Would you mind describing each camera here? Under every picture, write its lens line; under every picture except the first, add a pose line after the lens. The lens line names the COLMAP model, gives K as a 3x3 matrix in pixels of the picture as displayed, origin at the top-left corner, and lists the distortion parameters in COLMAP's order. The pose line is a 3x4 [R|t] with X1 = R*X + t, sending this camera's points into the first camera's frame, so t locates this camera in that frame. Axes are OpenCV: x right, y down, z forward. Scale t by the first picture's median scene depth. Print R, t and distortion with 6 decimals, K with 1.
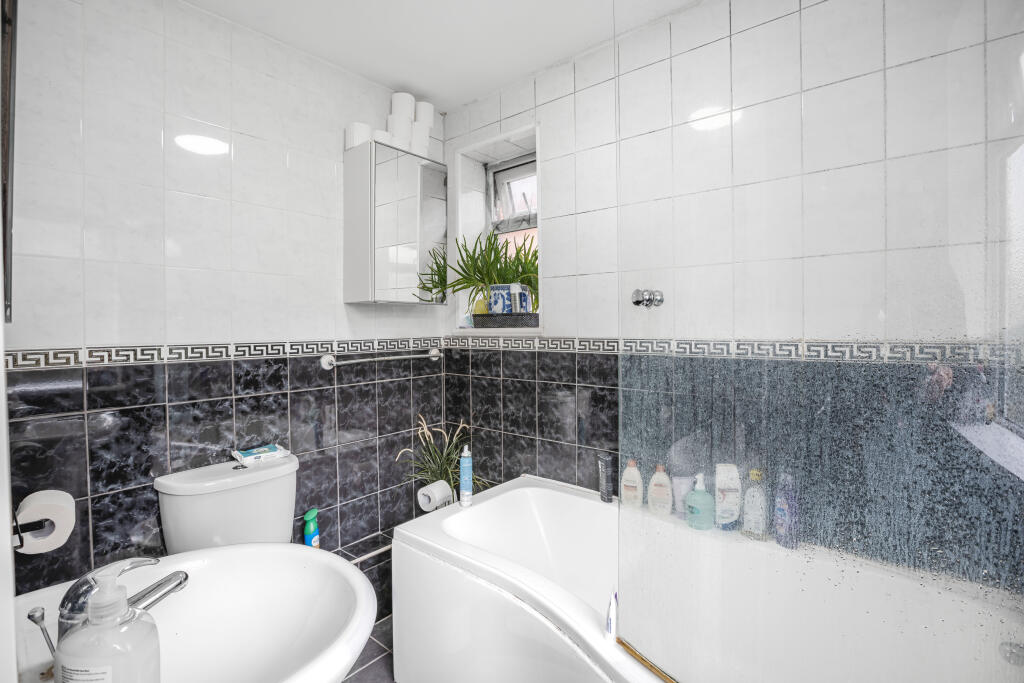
lens RADIAL K [[473.1, 0, 508.8], [0, 473.1, 330.0], [0, 0, 1]] dist [-0.058204, 0.023549]
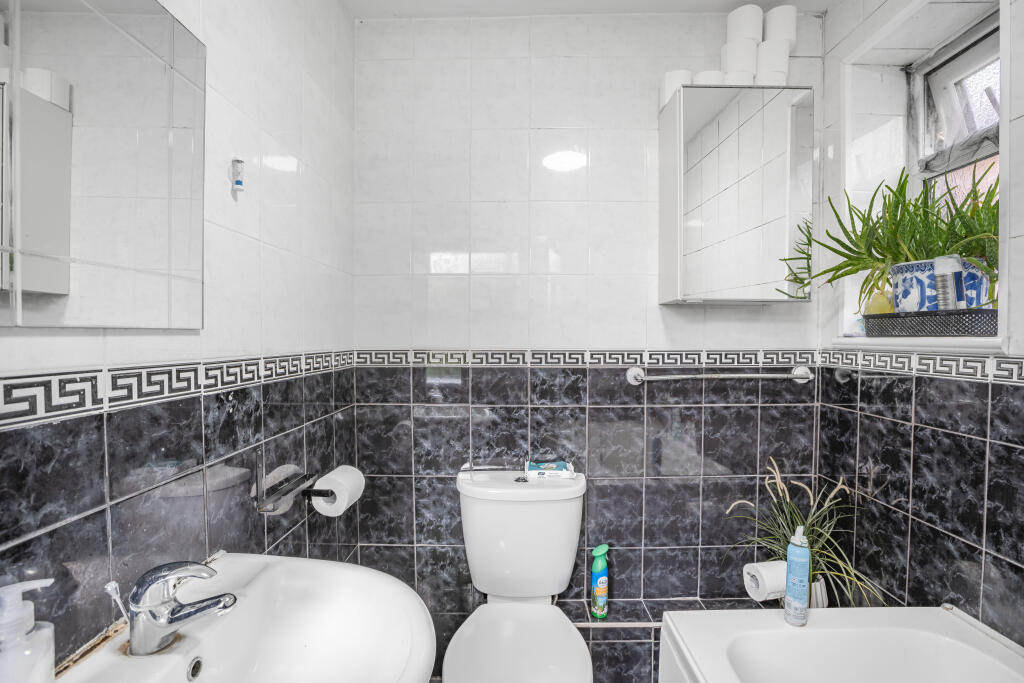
lens RADIAL K [[469.7, 0, 511.5], [0, 469.7, 351.1], [0, 0, 1]] dist [-0.057556, 0.022200]
pose [[0.631114, 0.030475, -0.775091, 0.106669], [-0.010238, 0.999468, 0.030961, 0.000629], [0.775623, -0.011604, 0.631090, 0.273082]]
